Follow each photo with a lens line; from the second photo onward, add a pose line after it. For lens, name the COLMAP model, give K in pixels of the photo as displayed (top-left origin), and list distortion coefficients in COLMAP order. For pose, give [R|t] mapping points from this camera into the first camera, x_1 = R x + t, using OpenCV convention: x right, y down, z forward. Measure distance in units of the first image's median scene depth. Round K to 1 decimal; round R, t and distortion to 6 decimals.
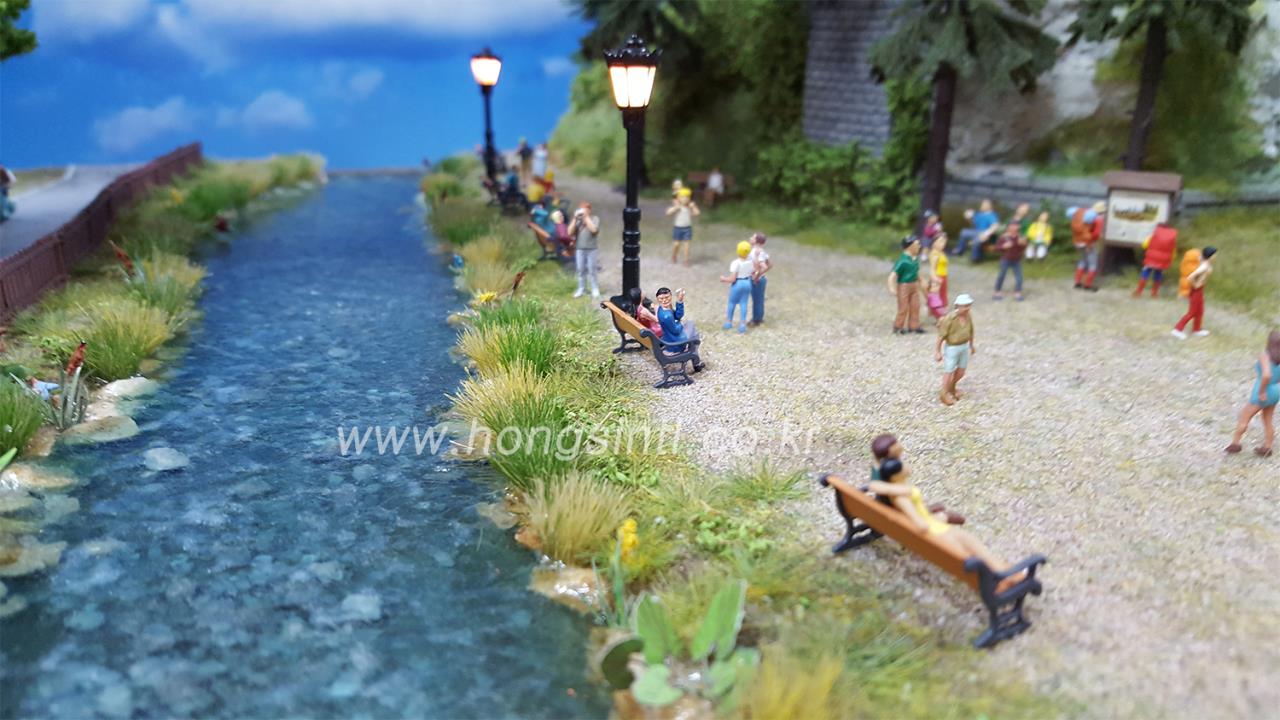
lens RADIAL K [[987.4, 0, 640.0], [0, 987.4, 360.0], [0, 0, 1]] dist [0.051199, -0.119525]
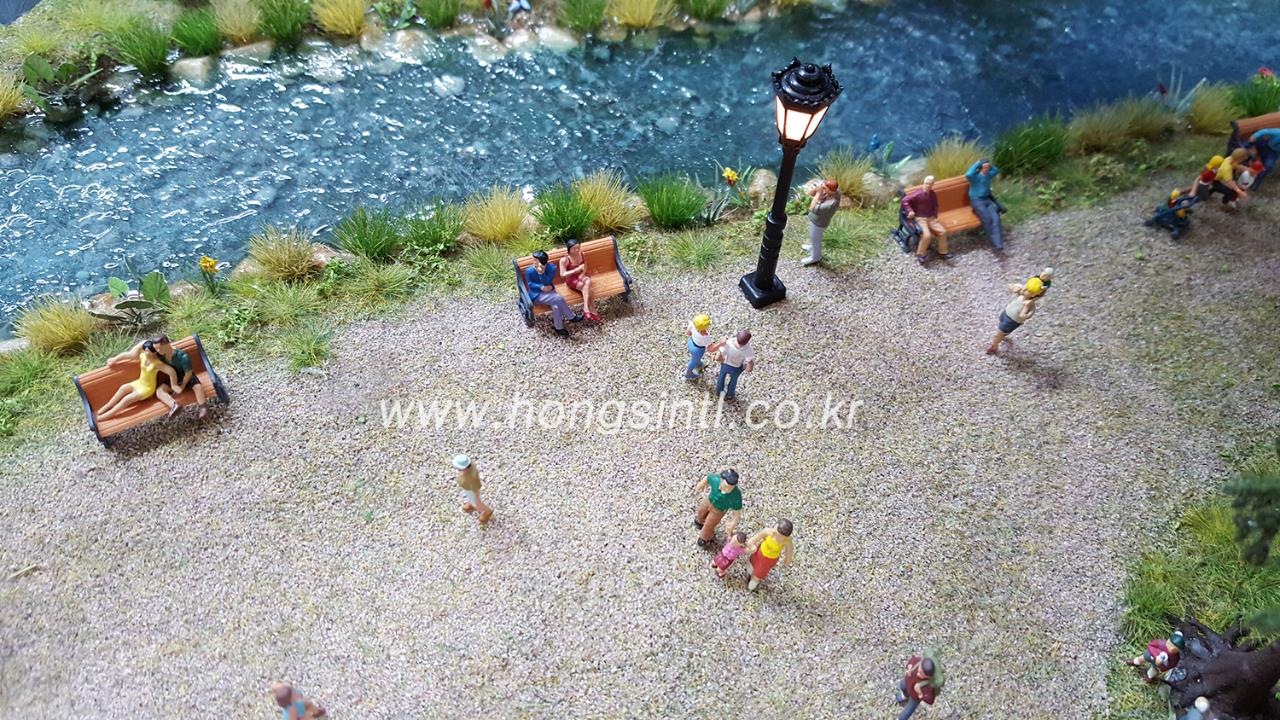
lens RADIAL K [[987.4, 0, 640.0], [0, 987.4, 360.0], [0, 0, 1]] dist [0.051199, -0.119525]
pose [[0.017066, 0.793439, -0.608410, 0.523297], [-0.365725, 0.571284, 0.734765, -0.565998], [0.930567, 0.209971, 0.299930, 0.516186]]
